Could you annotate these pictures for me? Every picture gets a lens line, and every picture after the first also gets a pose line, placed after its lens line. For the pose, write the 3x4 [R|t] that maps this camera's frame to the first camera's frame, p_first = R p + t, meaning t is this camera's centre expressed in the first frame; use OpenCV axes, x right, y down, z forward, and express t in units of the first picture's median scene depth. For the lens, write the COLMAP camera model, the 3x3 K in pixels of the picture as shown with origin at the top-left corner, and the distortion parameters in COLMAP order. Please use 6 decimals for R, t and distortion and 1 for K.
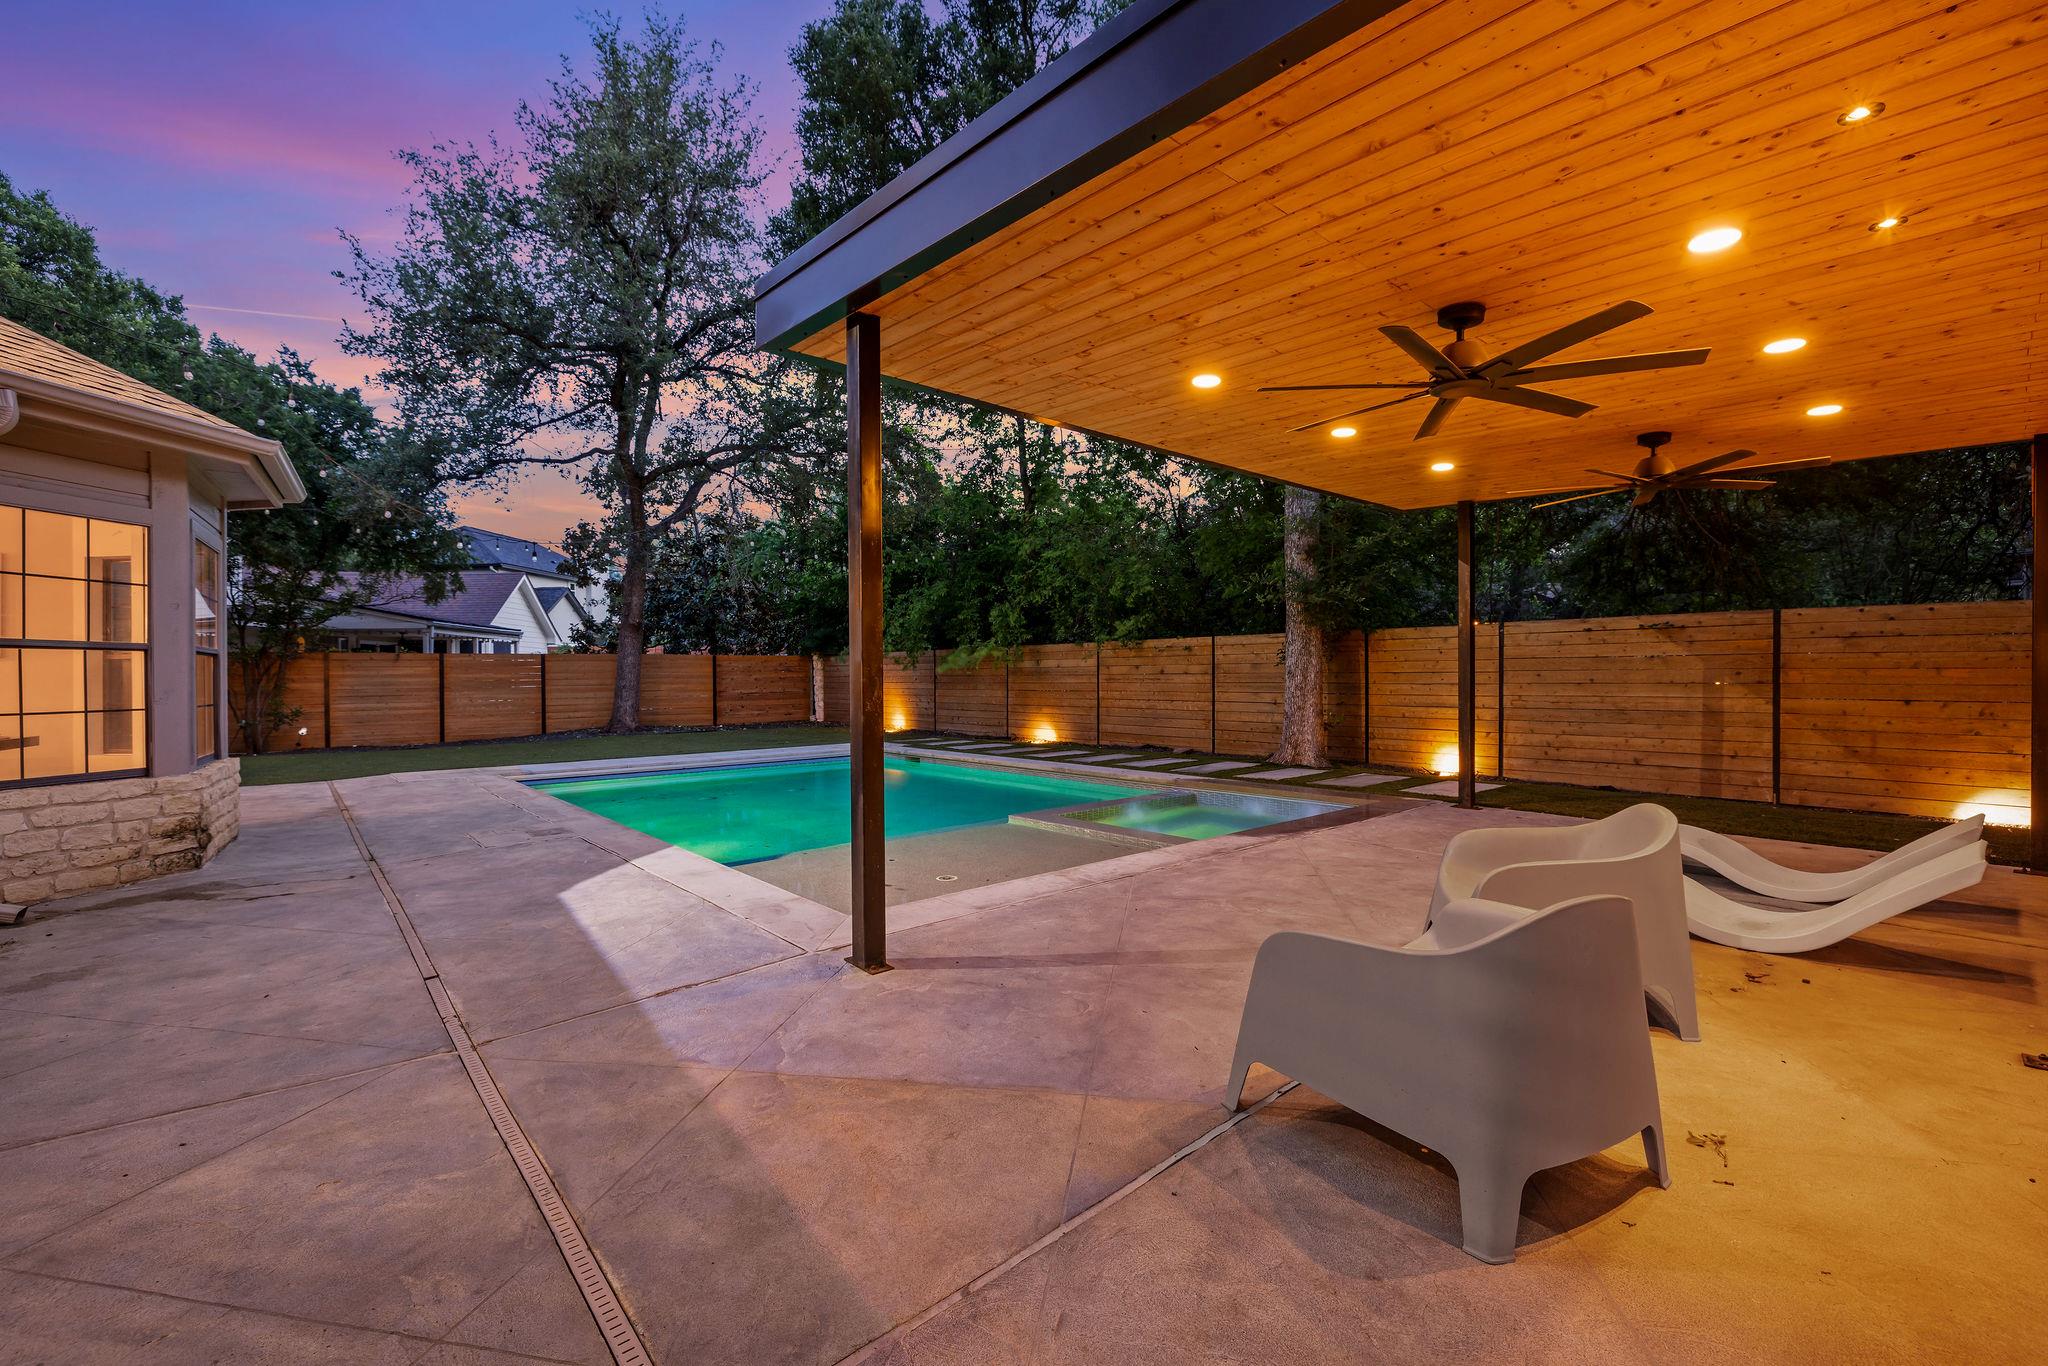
lens RADIAL K [[874.7, 0, 1033.2], [0, 874.7, 676.5], [0, 0, 1]] dist [0.000920, 0.000038]
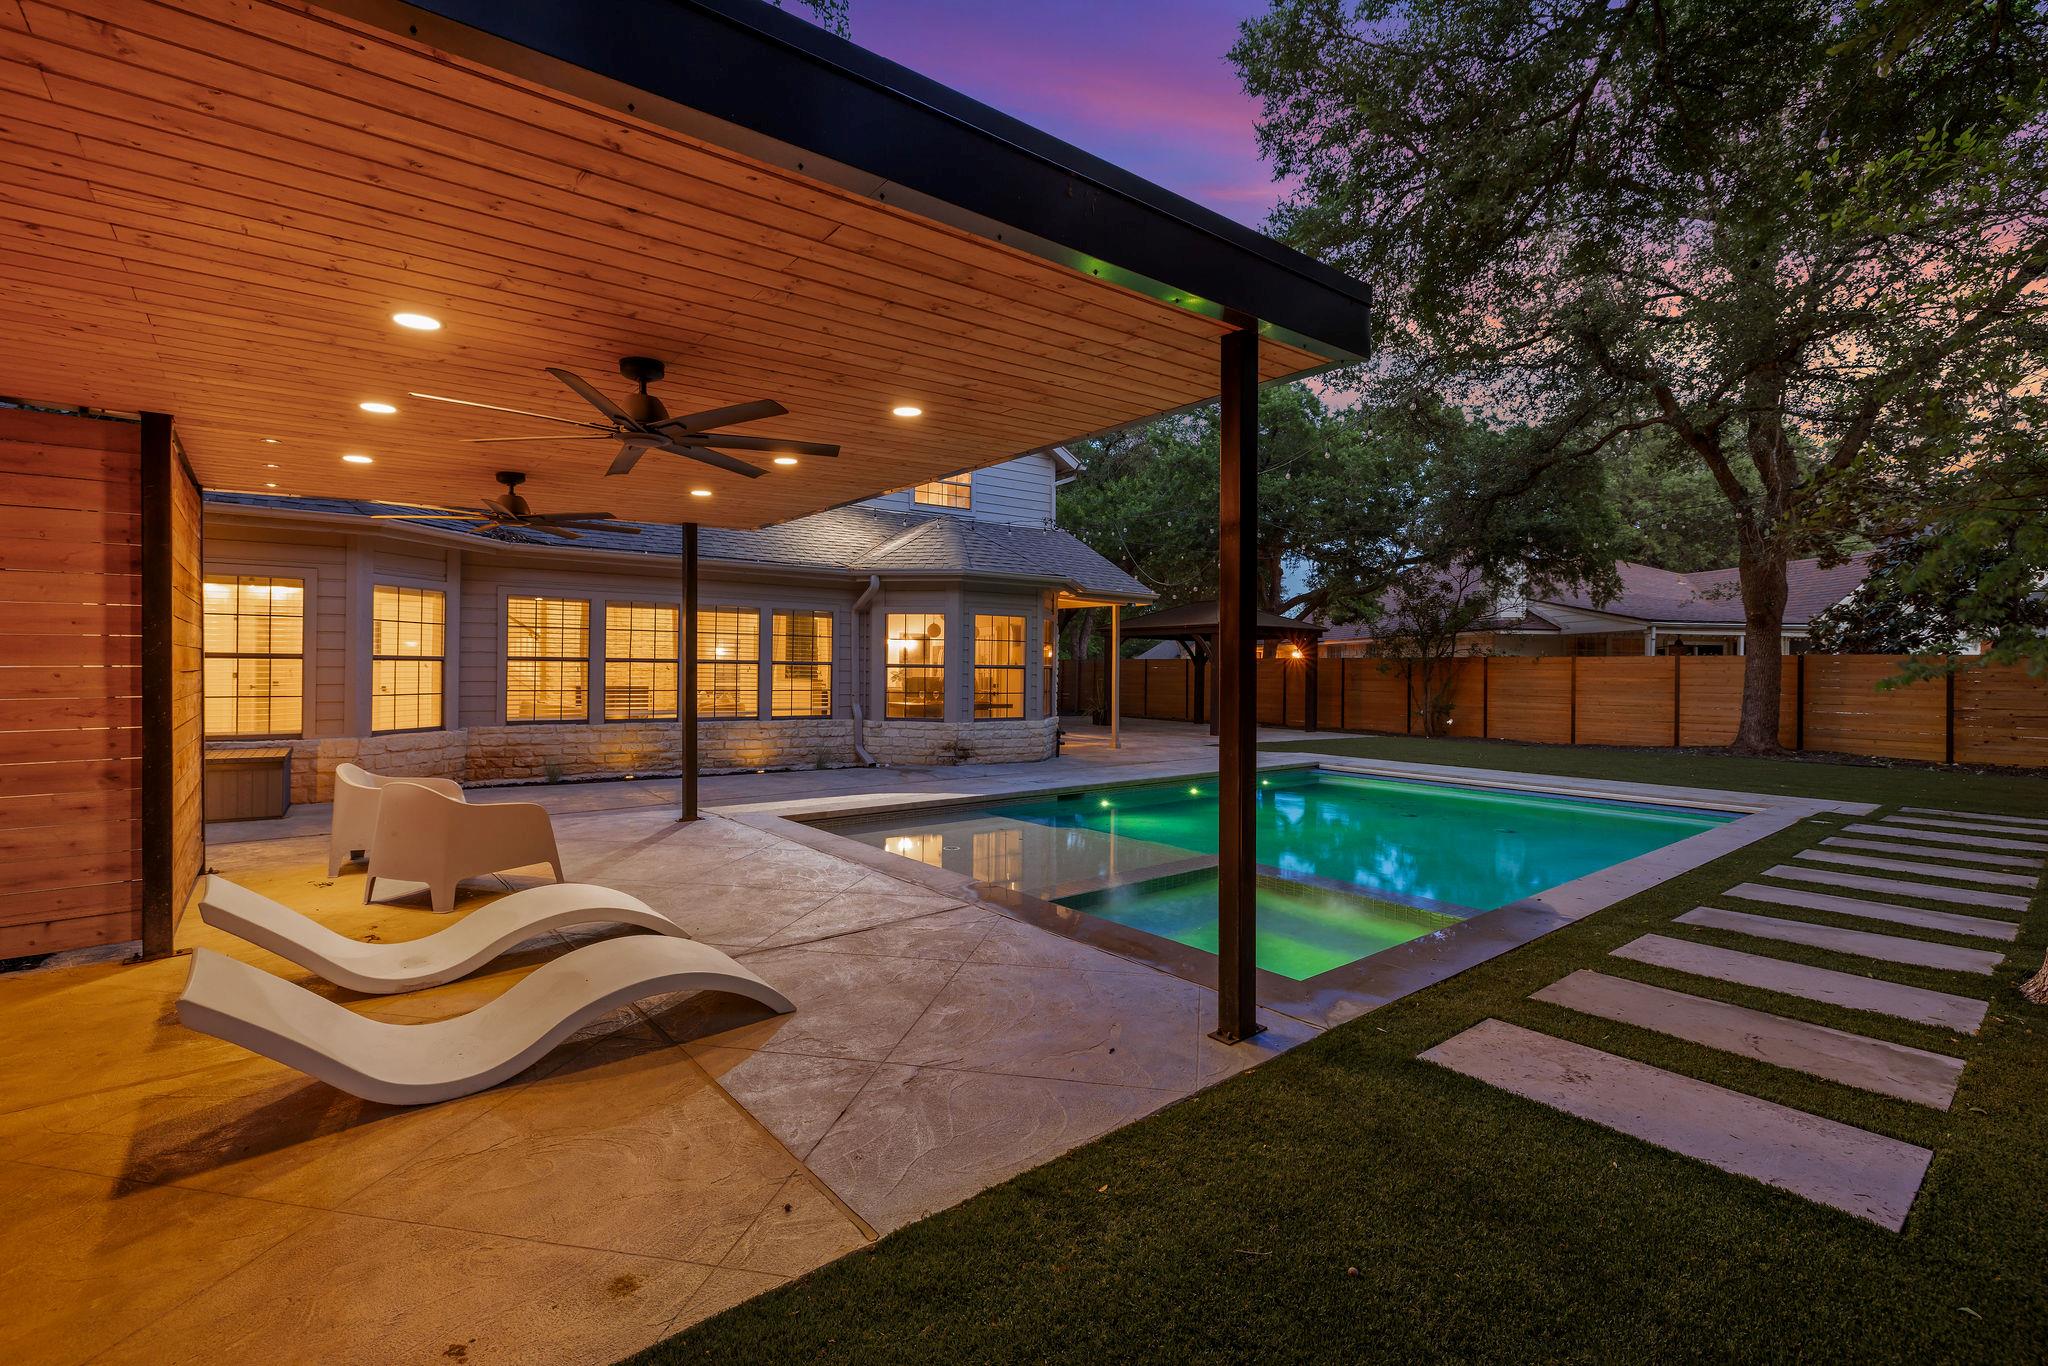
lens RADIAL K [[938.9, 0, 1033.8], [0, 938.9, 671.0], [0, 0, 1]] dist [0.002015, 0.000789]
pose [[-0.060166, 0.010890, -0.998129, 0.484021], [-0.010612, 0.999877, 0.011549, -0.017050], [0.998132, 0.011287, -0.060043, 0.465756]]
